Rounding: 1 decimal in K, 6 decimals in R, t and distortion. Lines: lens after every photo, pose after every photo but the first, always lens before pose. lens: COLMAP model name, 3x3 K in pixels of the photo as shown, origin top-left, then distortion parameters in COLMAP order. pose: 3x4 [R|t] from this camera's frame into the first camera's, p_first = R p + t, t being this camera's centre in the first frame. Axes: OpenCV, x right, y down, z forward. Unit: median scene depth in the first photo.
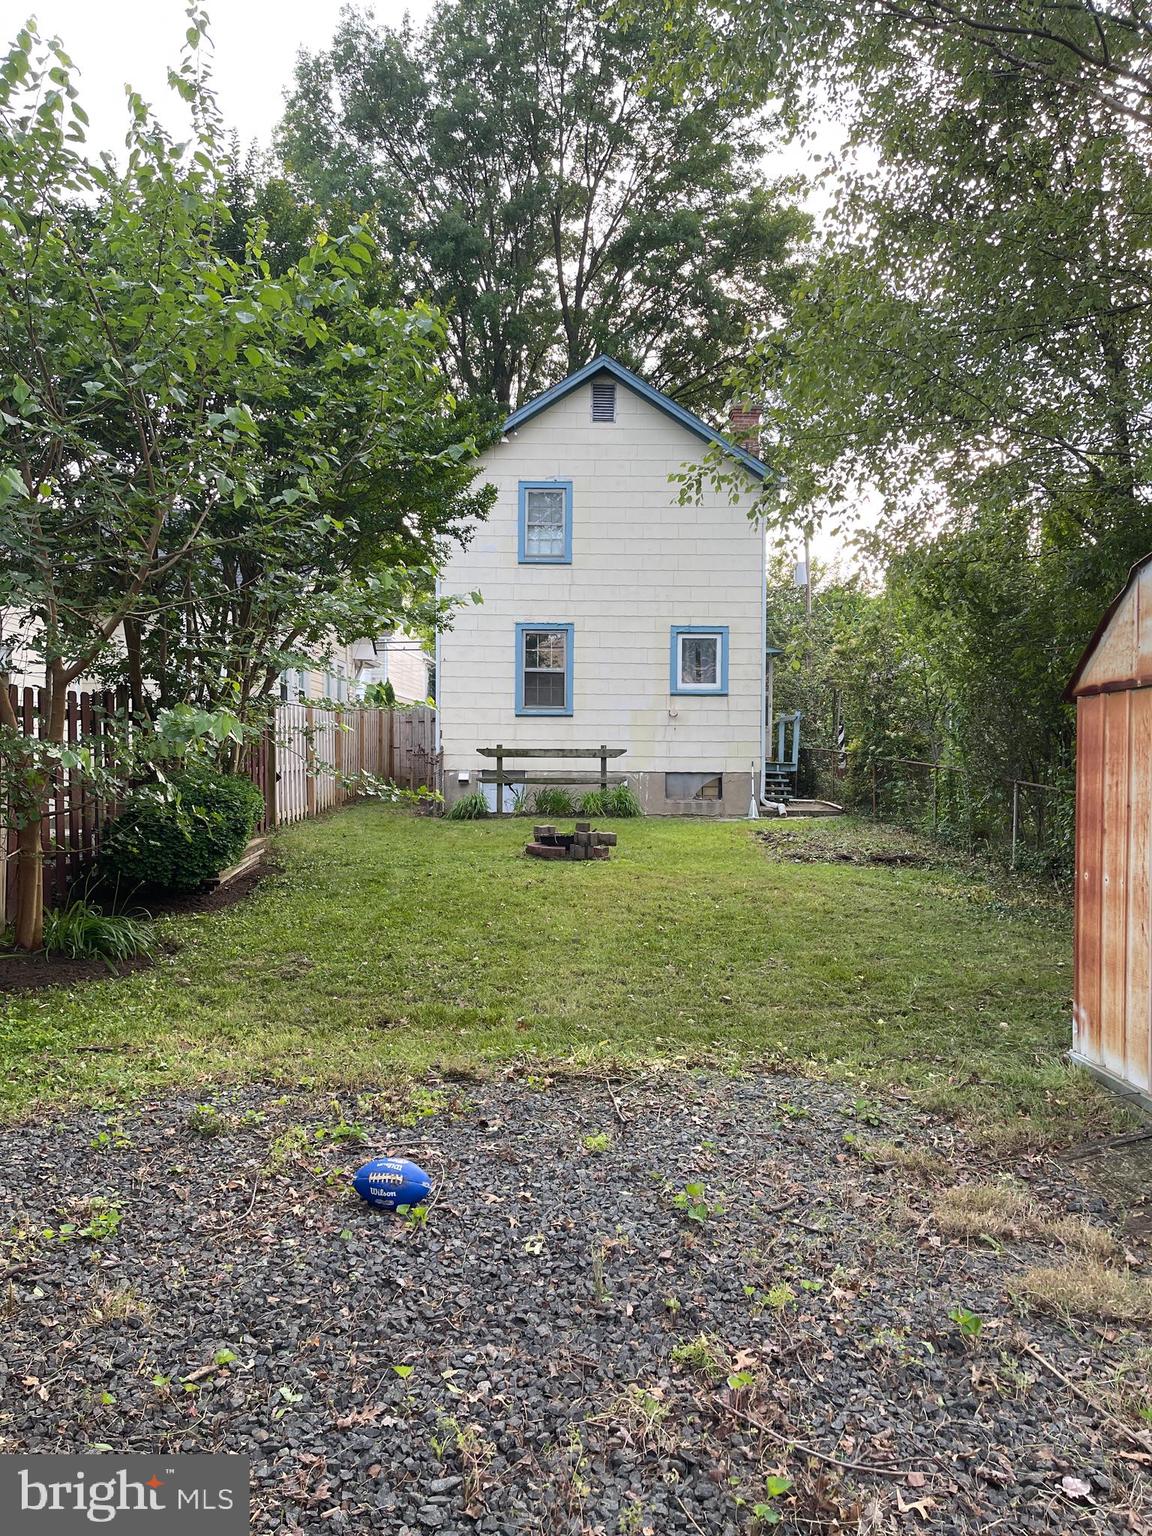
lens RADIAL K [[1115.9, 0, 576.0], [0, 1115.9, 768.0], [0, 0, 1]] dist [0.064884, -0.079356]
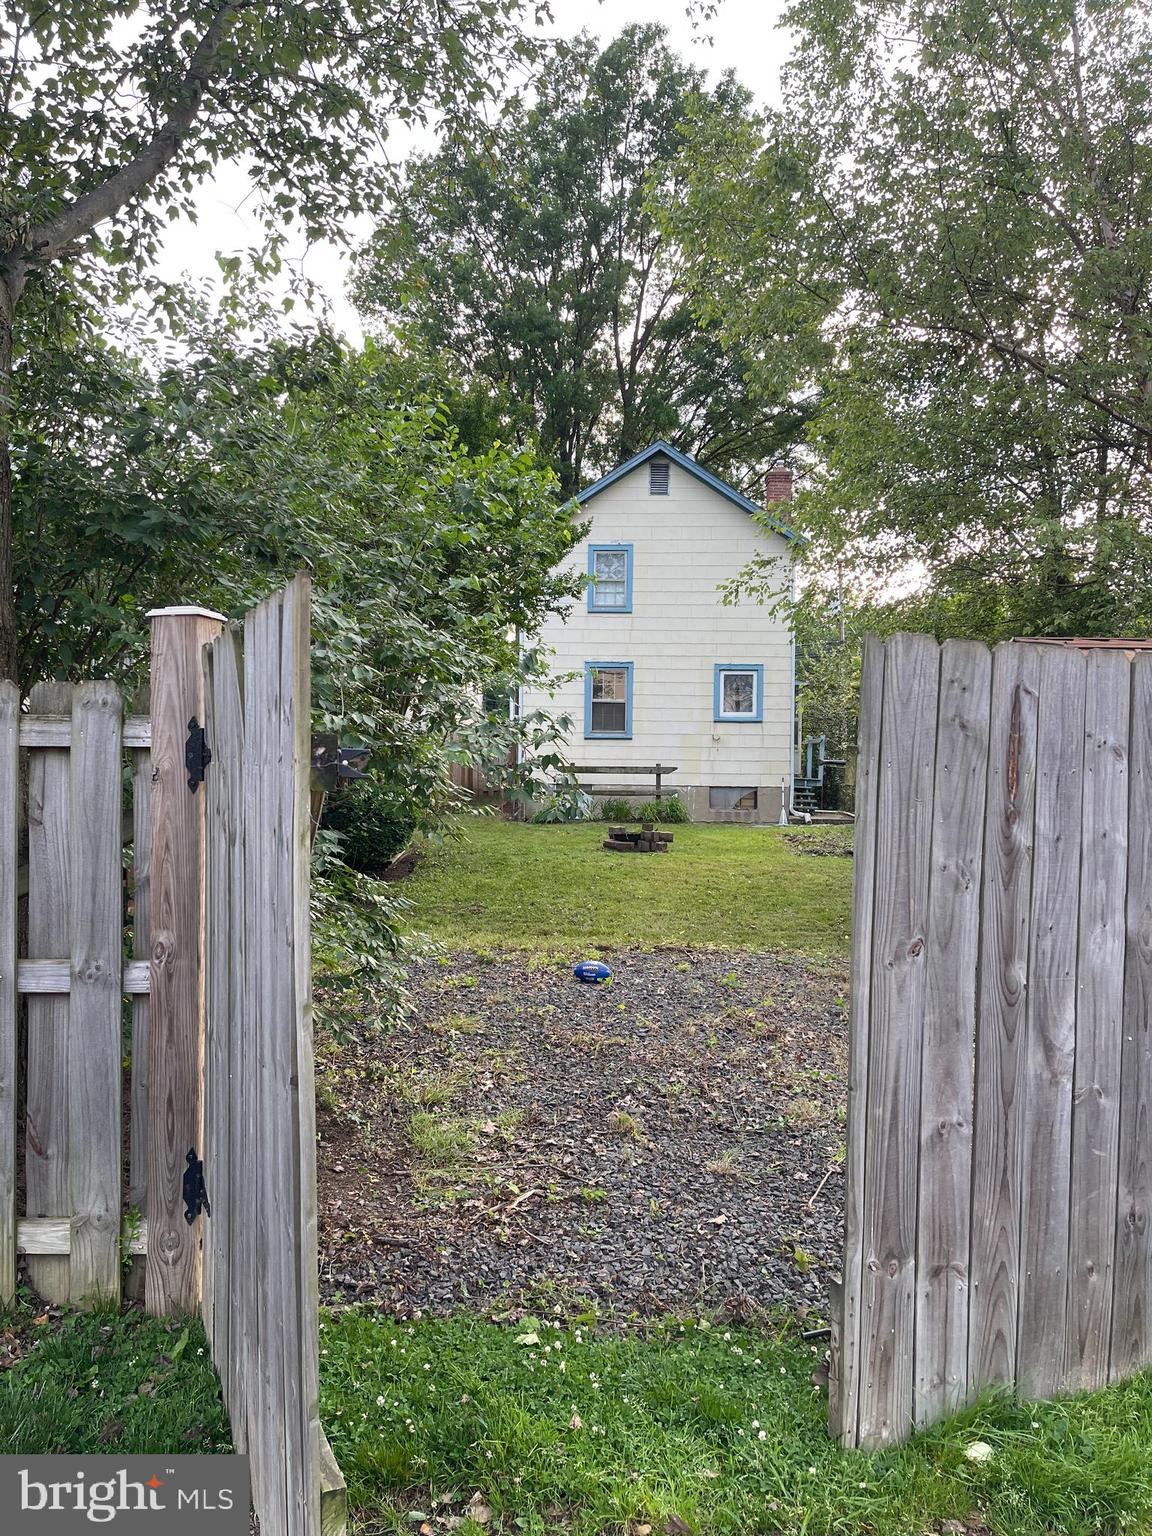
lens RADIAL K [[1115.9, 0, 576.0], [0, 1115.9, 768.0], [0, 0, 1]] dist [0.064884, -0.079356]
pose [[0.999342, 0.006120, -0.035756, -0.020285], [-0.006552, 0.999907, -0.011989, -0.000488], [0.035679, 0.012216, 0.999289, -0.202722]]
